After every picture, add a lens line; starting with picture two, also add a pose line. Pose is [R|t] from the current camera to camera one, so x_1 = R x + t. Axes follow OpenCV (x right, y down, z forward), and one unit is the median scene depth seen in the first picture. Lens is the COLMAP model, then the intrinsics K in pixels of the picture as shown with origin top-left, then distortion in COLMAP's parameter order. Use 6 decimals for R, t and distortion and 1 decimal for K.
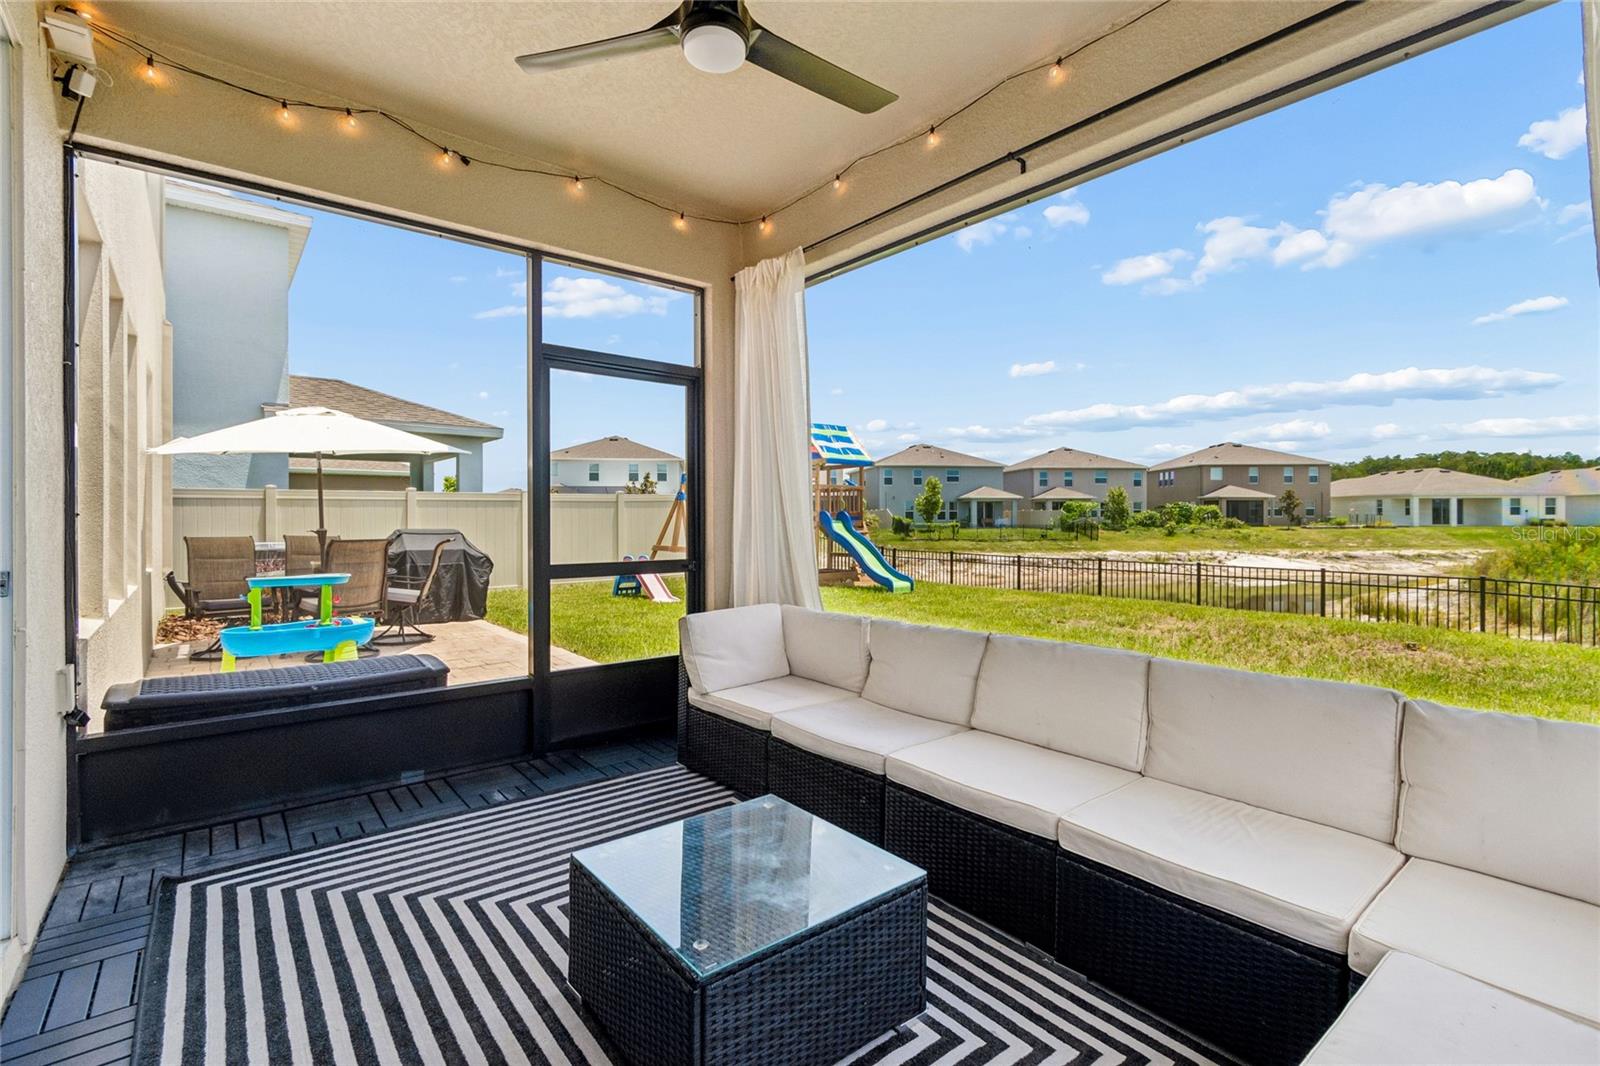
lens RADIAL K [[717.0, 0, 802.1], [0, 717.0, 516.8], [0, 0, 1]] dist [-0.000087, -0.000071]
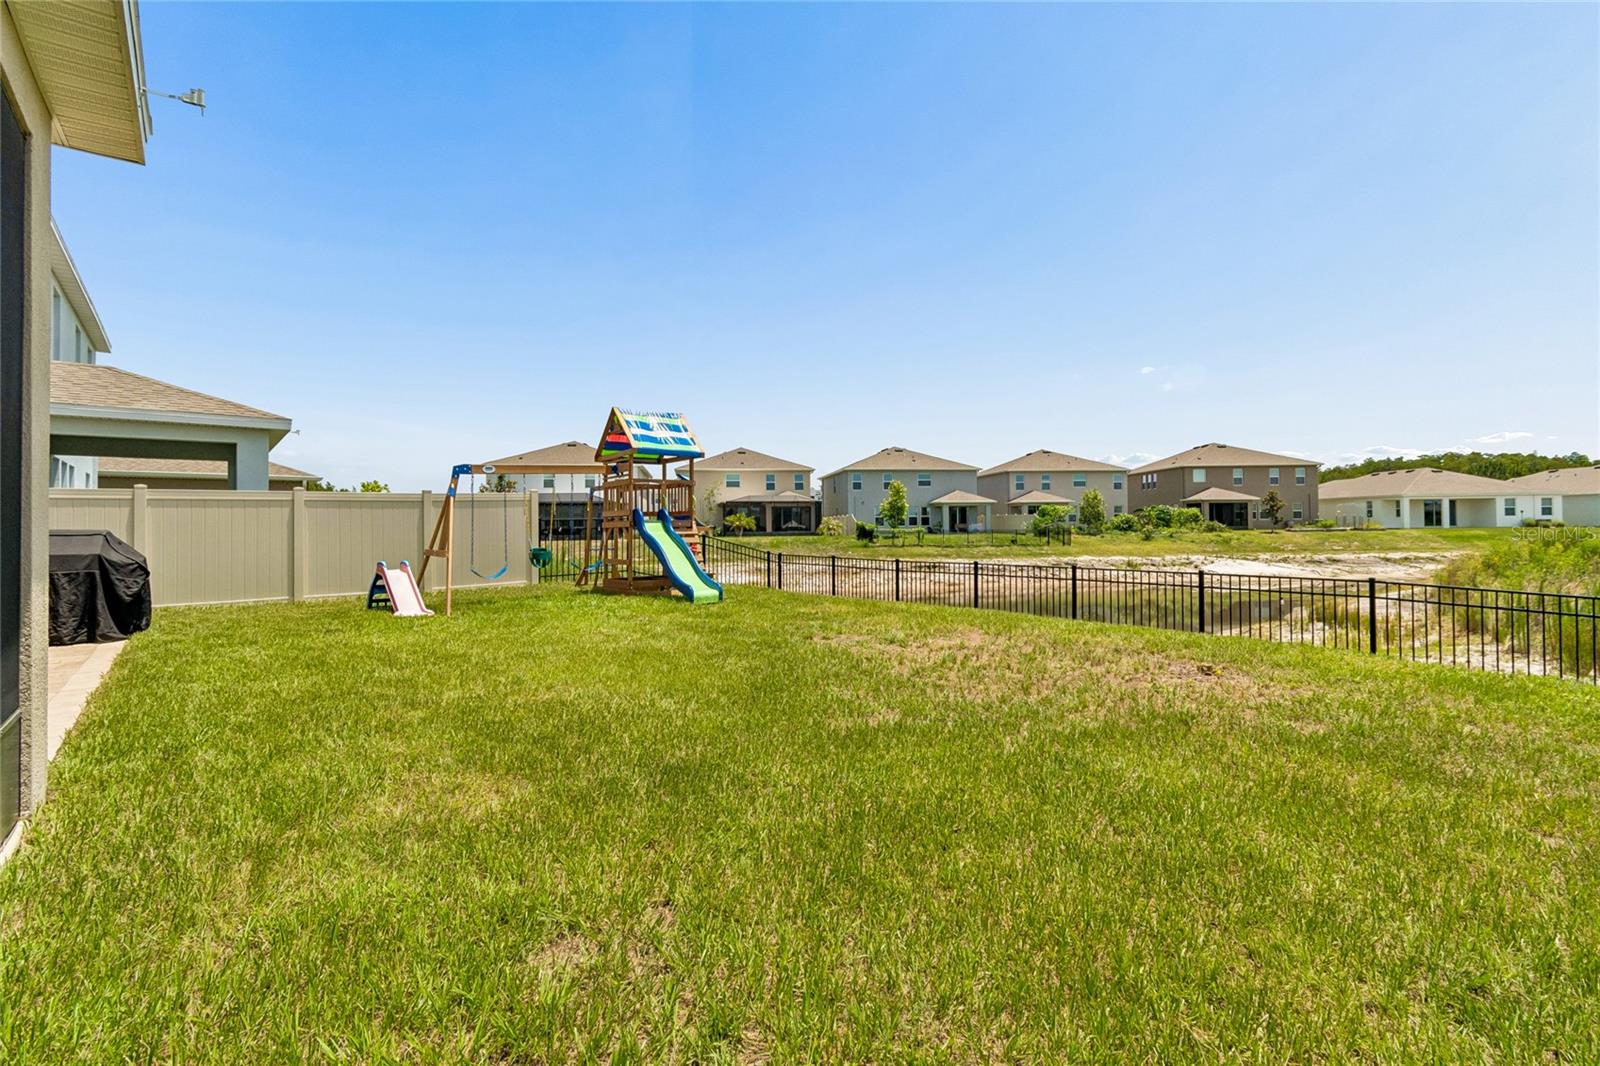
lens RADIAL K [[728.6, 0, 798.9], [0, 728.6, 515.0], [0, 0, 1]] dist [0.001461, 0.000085]
pose [[0.999969, -0.007813, -0.000385, 0.046302], [0.007807, 0.999873, -0.013922, 0.002671], [0.000494, 0.013918, 0.999903, 0.024169]]
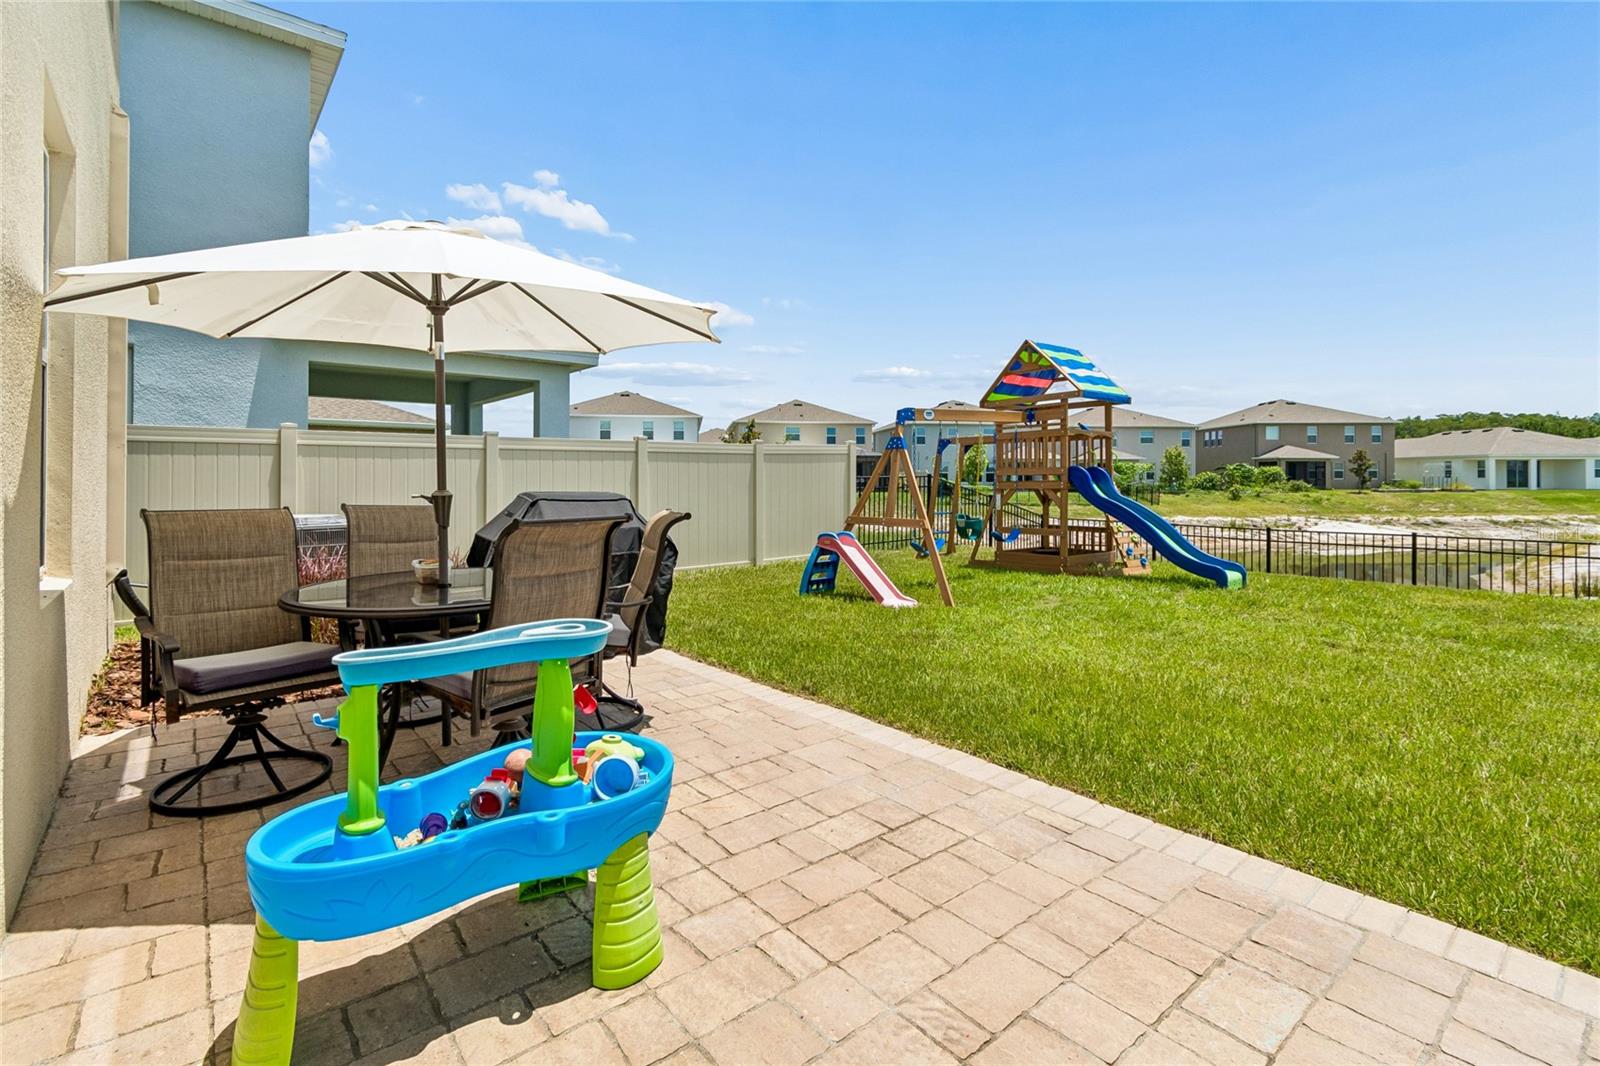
lens RADIAL K [[732.5, 0, 795.1], [0, 732.5, 472.2], [0, 0, 1]] dist [0.002193, 0.000437]
pose [[0.999997, 0.001197, 0.002302, -0.049855], [-0.001175, 0.999952, -0.009682, 0.000973], [-0.002313, 0.009679, 0.999950, 0.059270]]
